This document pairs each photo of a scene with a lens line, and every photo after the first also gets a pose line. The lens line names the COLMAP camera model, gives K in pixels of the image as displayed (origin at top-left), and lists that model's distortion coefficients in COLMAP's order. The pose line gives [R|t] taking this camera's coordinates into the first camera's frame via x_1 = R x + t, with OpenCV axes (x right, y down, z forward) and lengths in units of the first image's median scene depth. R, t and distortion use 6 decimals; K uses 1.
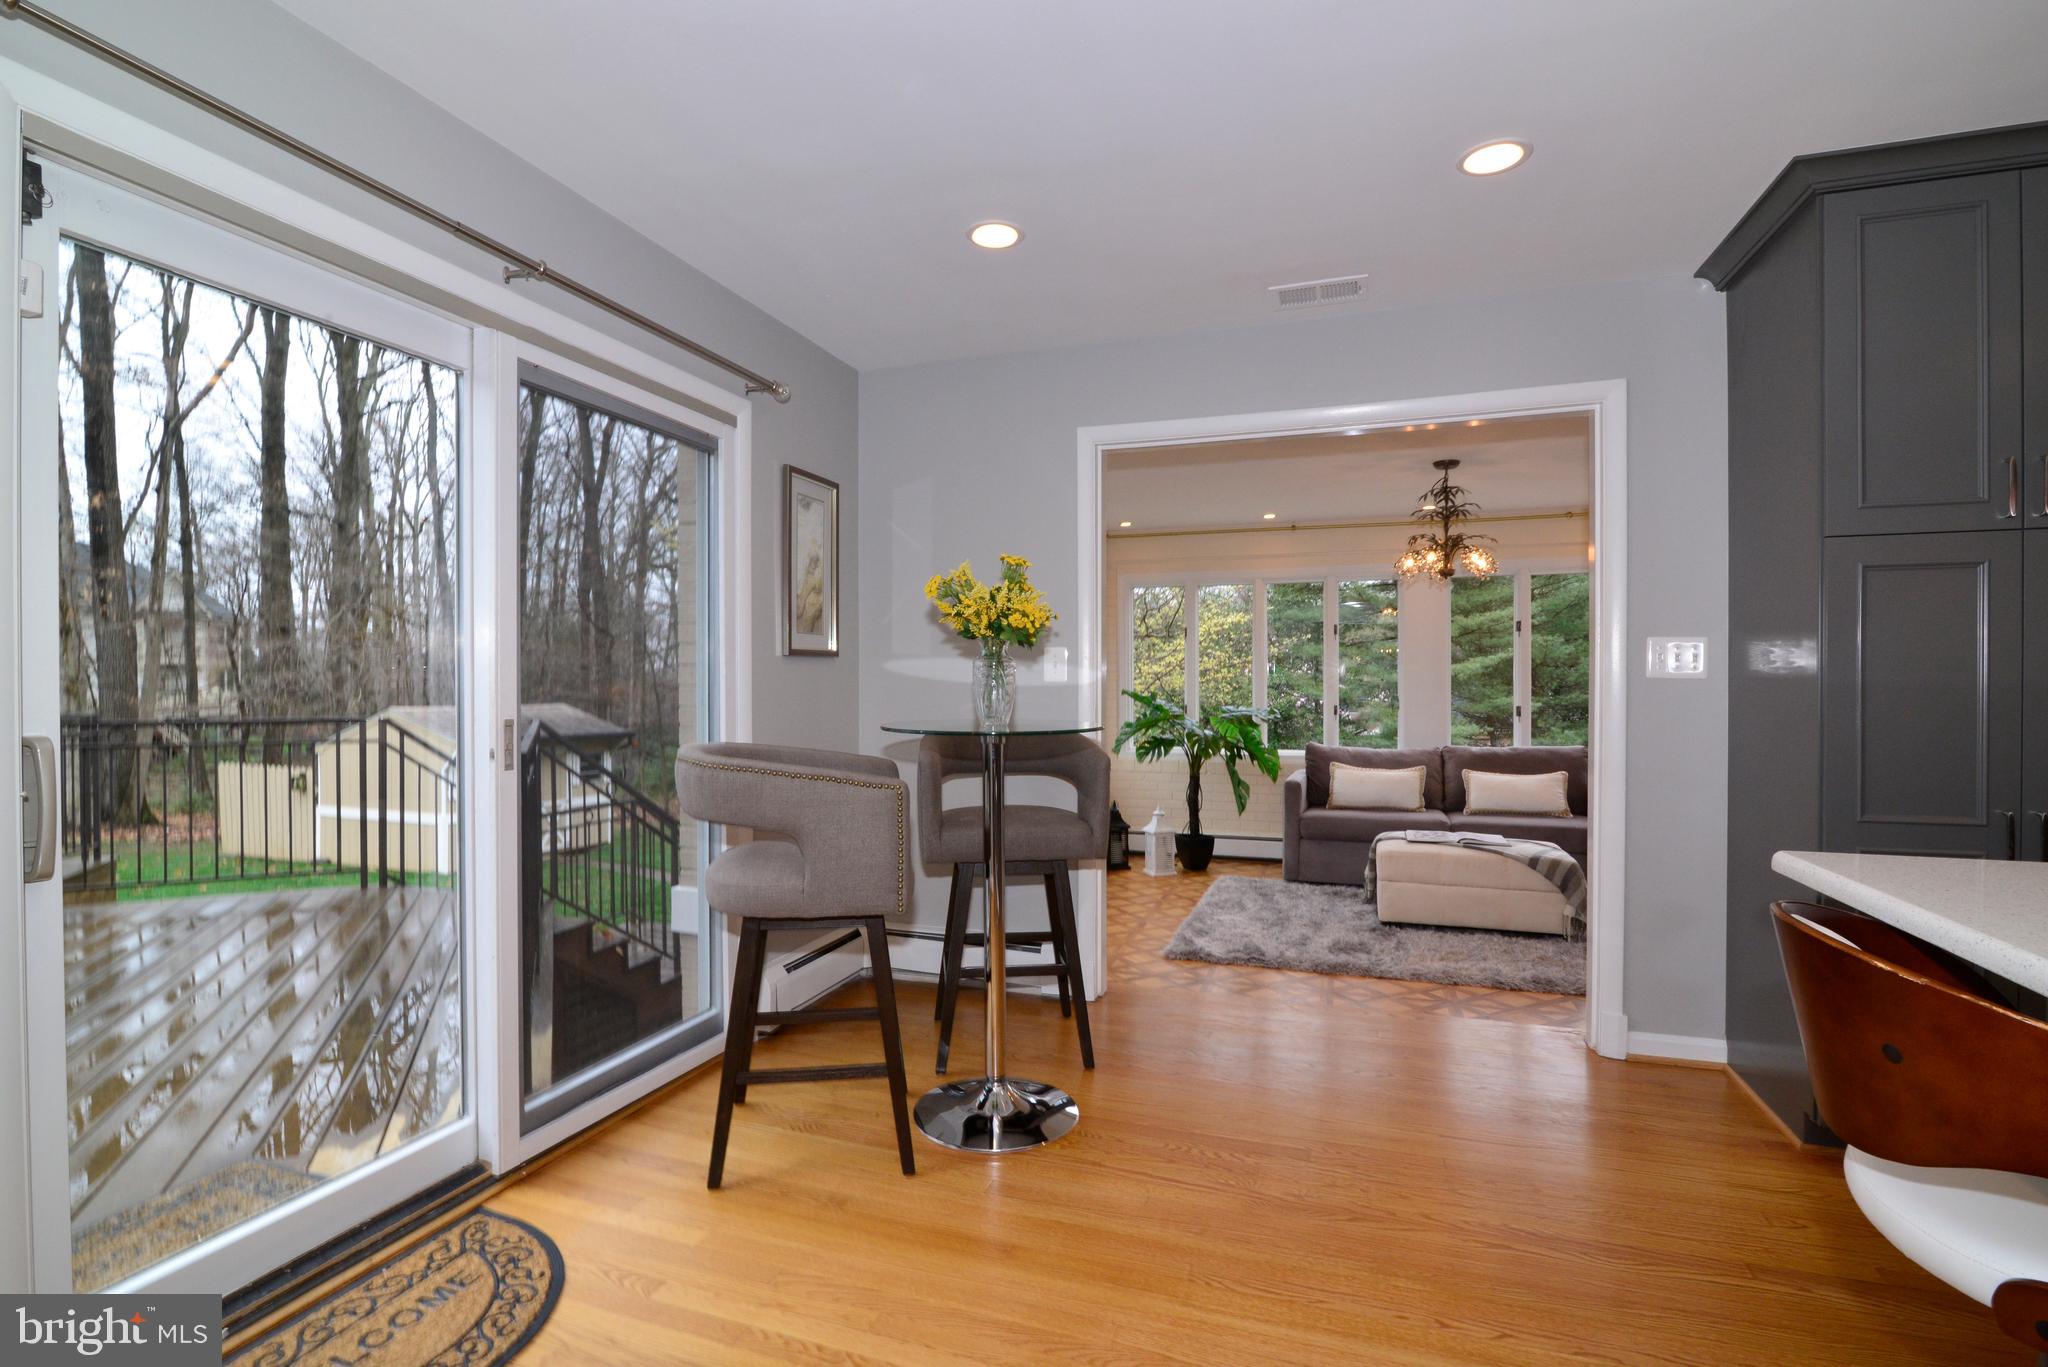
lens RADIAL K [[952.0, 0, 1020.3], [0, 952.0, 691.3], [0, 0, 1]] dist [-0.017039, -0.000123]
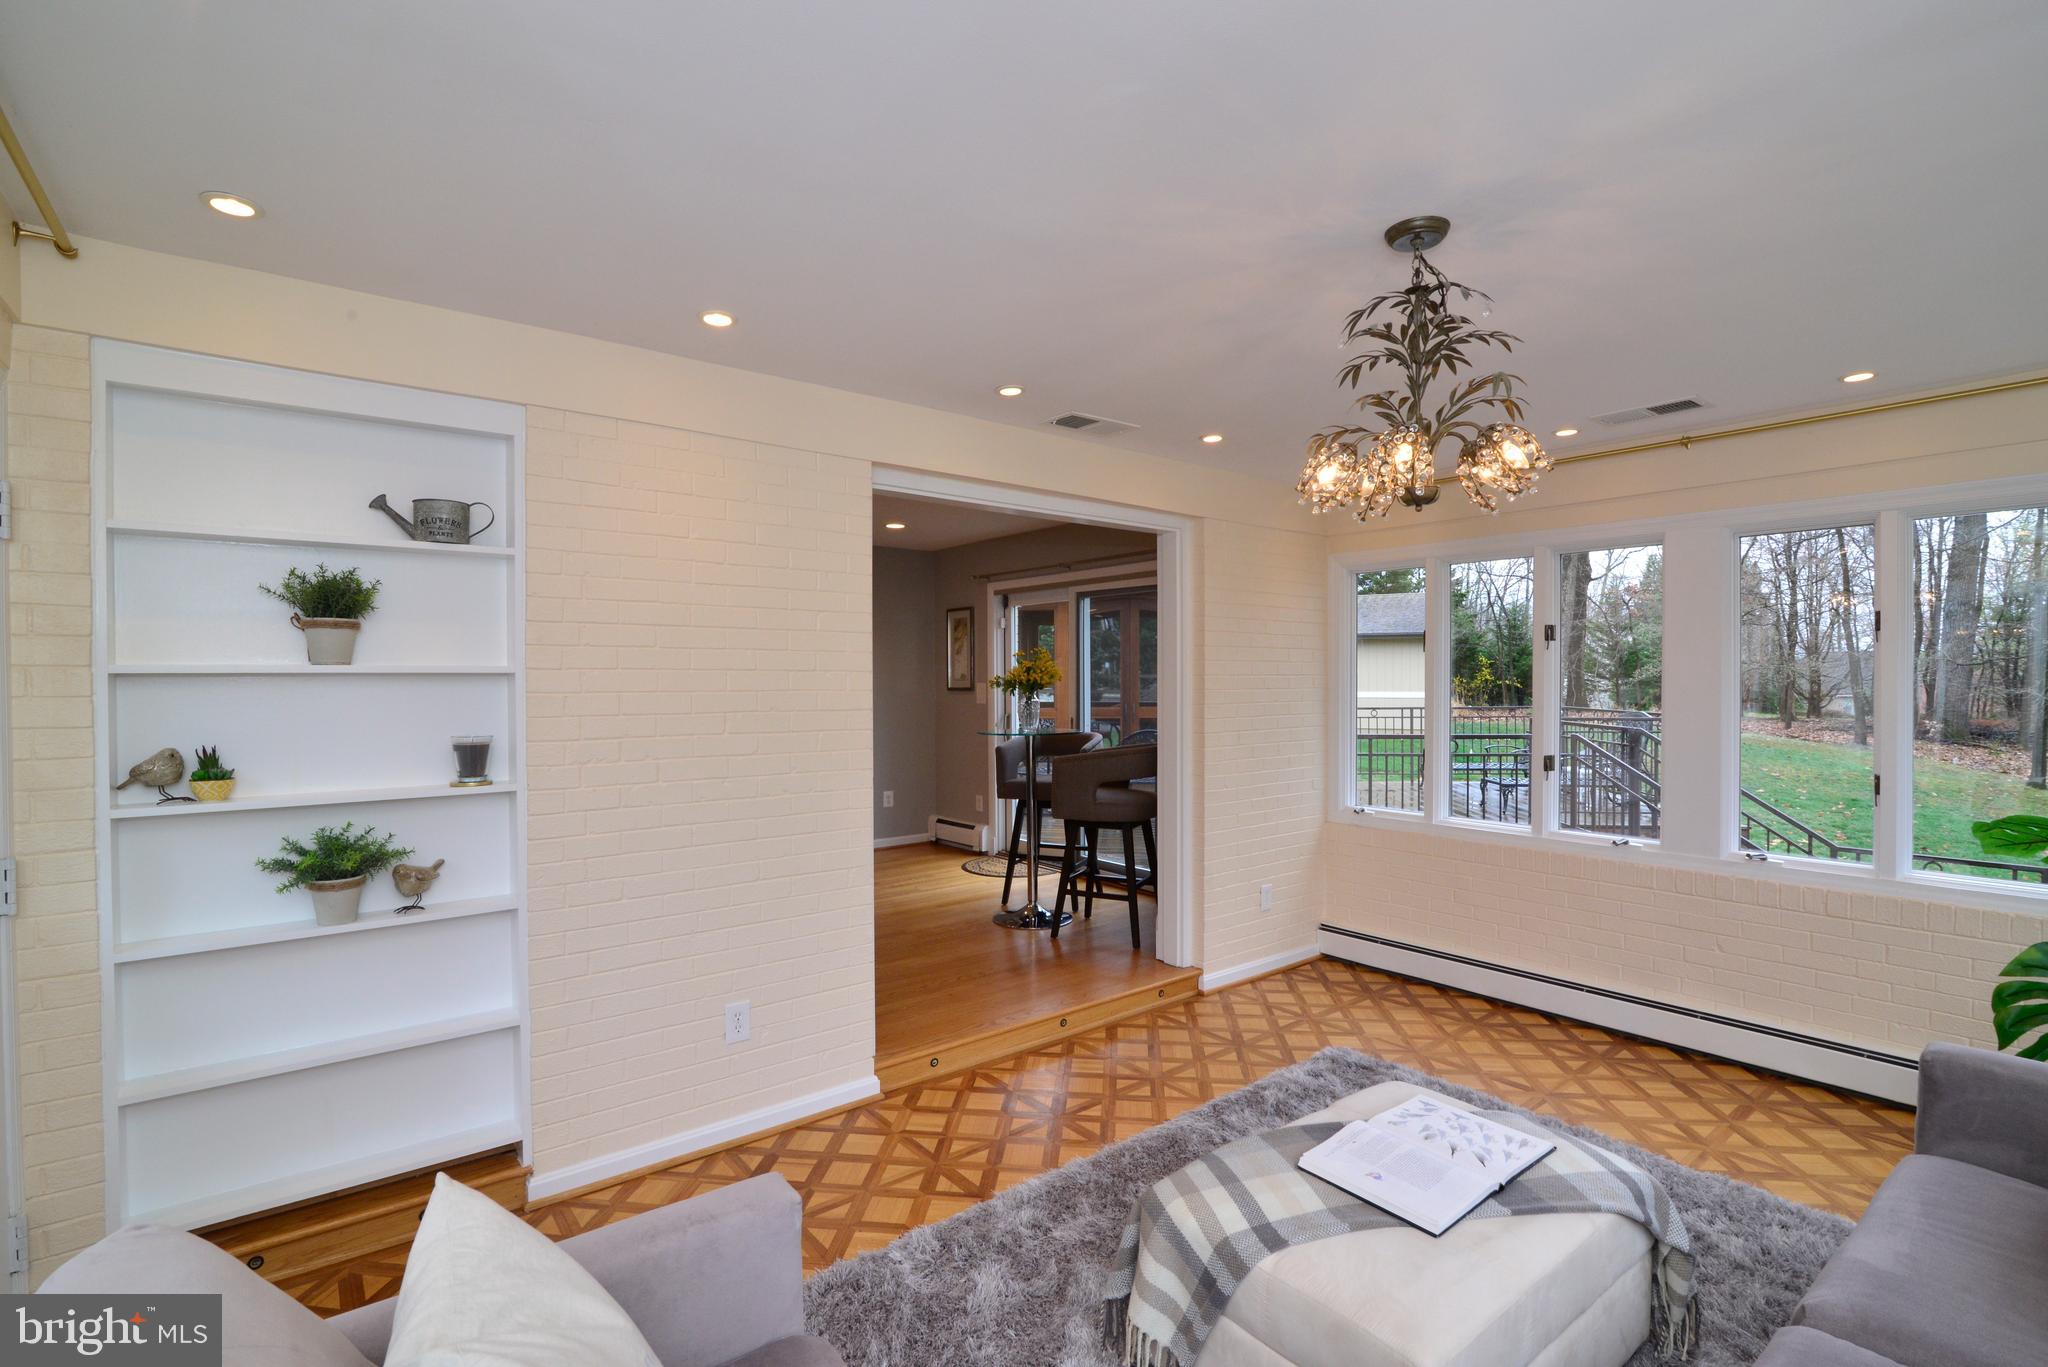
lens RADIAL K [[933.5, 0, 1017.6], [0, 933.5, 692.0], [0, 0, 1]] dist [-0.017459, 0.000113]
pose [[-0.535327, 0.012109, -0.844558, 0.758492], [-0.006937, 0.999800, 0.018731, -0.039139], [0.844617, 0.015886, -0.535136, 0.913408]]
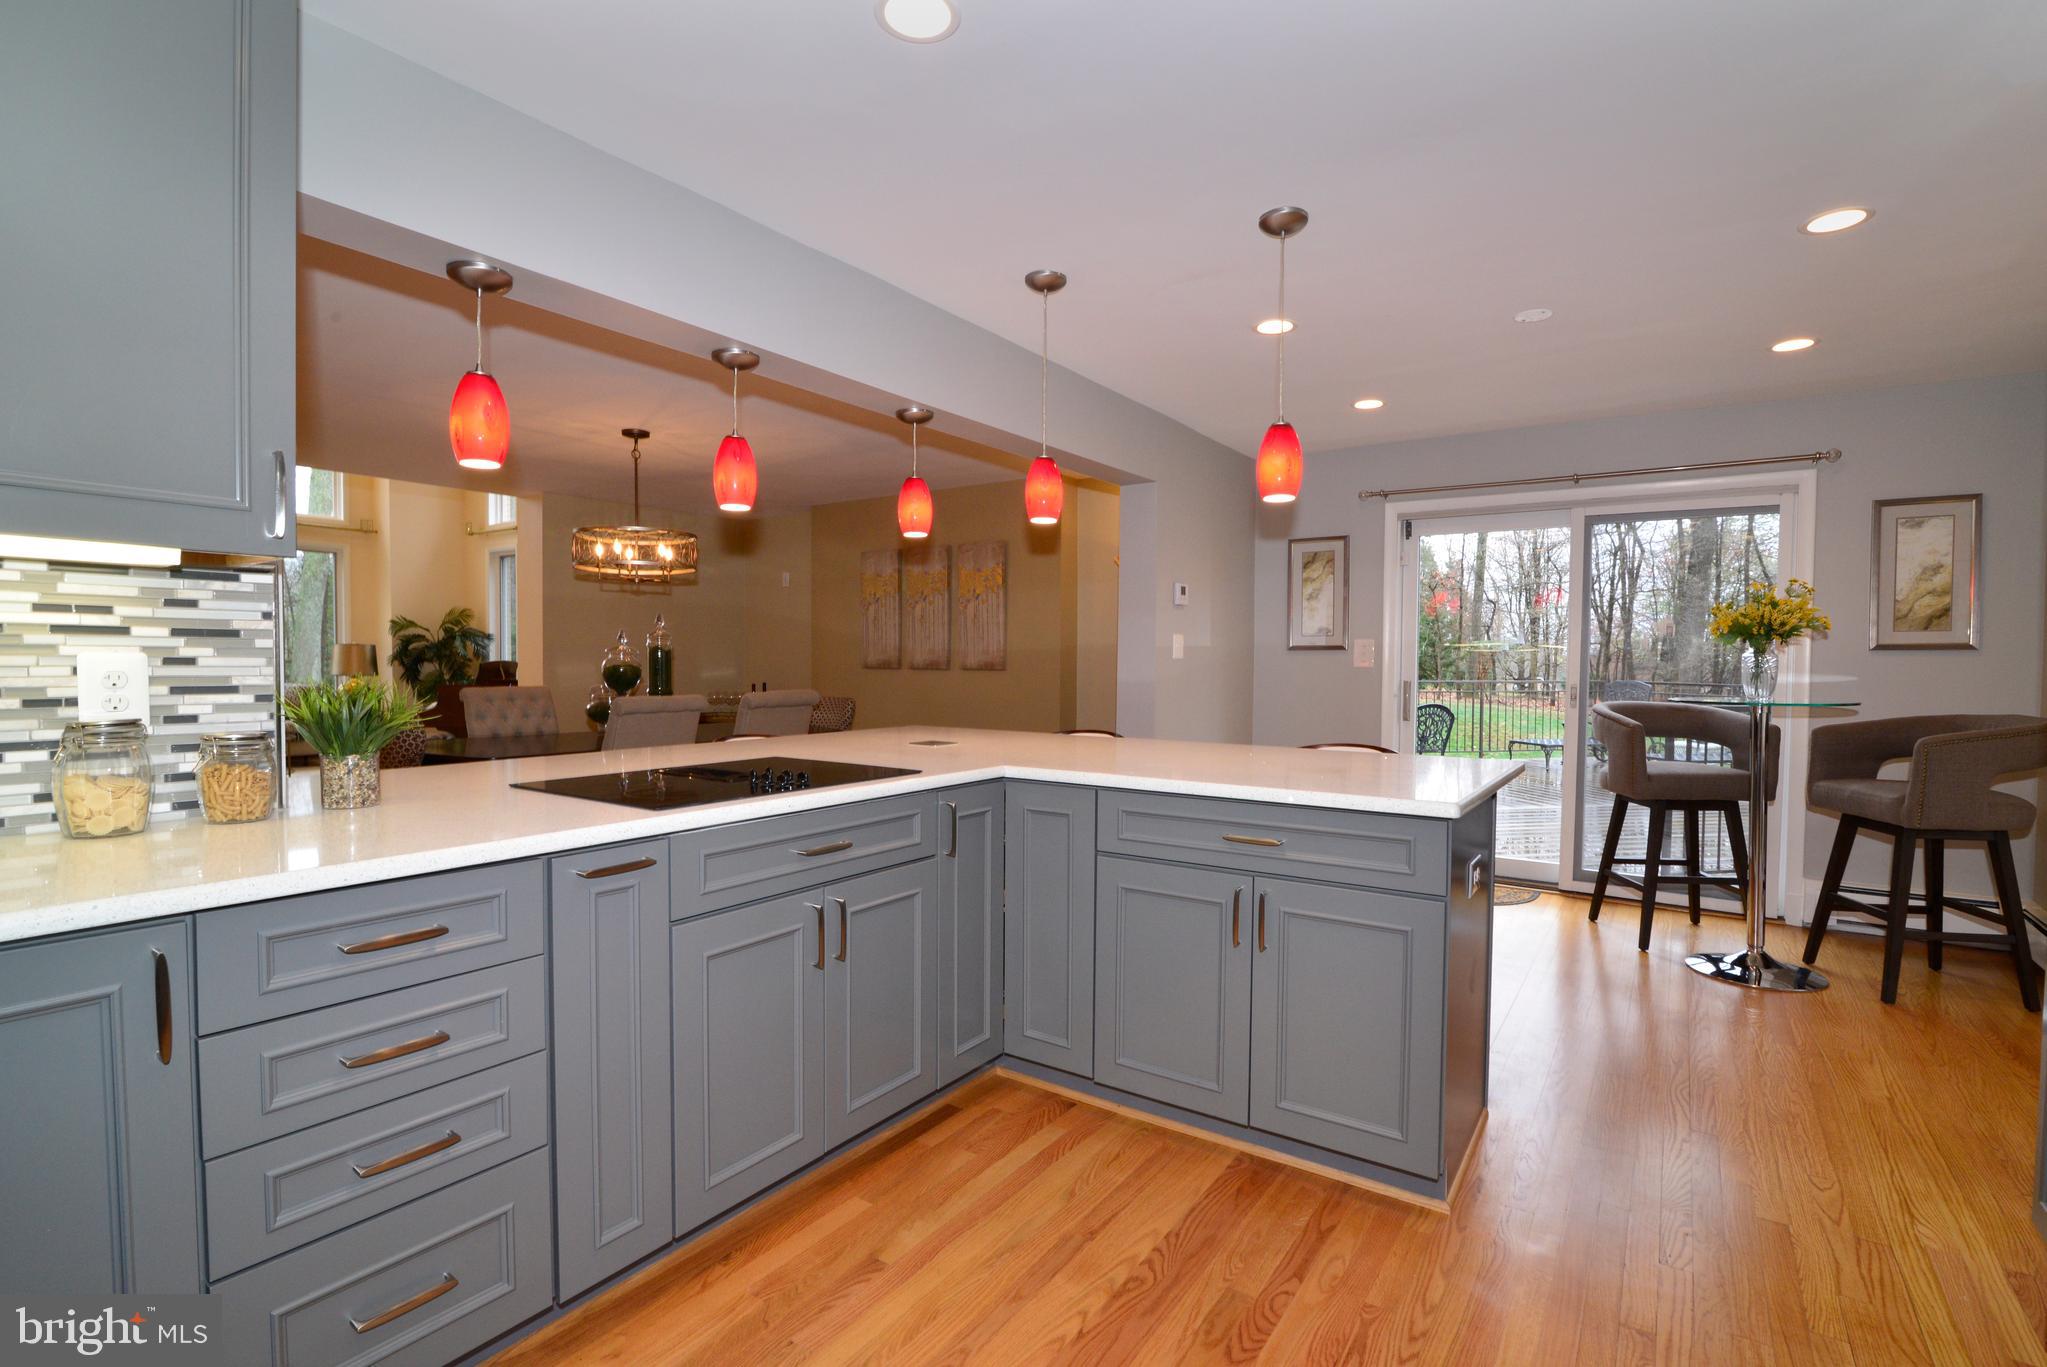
lens RADIAL K [[951.6, 0, 1019.8], [0, 951.6, 691.3], [0, 0, 1]] dist [-0.017039, -0.000123]
pose [[-0.271033, 0.031615, -0.962051, 0.723617], [-0.015788, 0.999180, 0.037283, -0.006024], [0.962441, 0.025293, -0.270311, 0.135132]]
